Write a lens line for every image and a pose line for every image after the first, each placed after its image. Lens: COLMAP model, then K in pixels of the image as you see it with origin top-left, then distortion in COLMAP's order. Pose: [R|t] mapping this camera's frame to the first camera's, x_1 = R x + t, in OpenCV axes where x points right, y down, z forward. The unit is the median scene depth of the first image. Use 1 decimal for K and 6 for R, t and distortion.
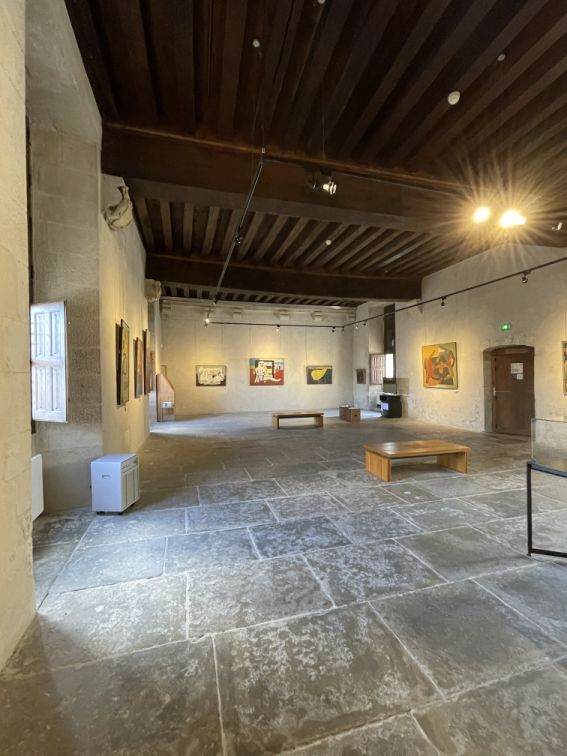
lens RADIAL K [[329.6, 0, 284.2], [0, 329.6, 382.5], [0, 0, 1]] dist [0.001104, 0.000380]
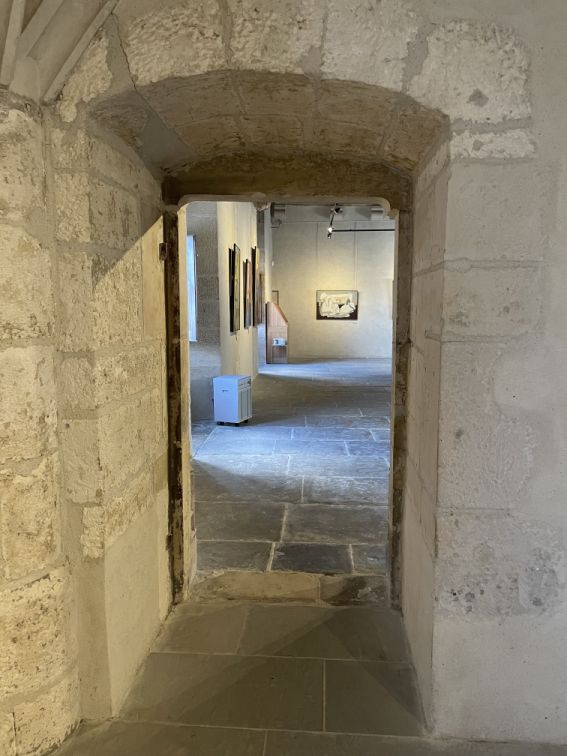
lens RADIAL K [[572.2, 0, 280.8], [0, 572.2, 378.4], [0, 0, 1]] dist [0.013357, 0.000719]
pose [[0.942220, 0.045981, -0.331825, 0.209363], [-0.011703, 0.994449, 0.104571, 0.024340], [0.334791, -0.094645, 0.937527, -0.563615]]
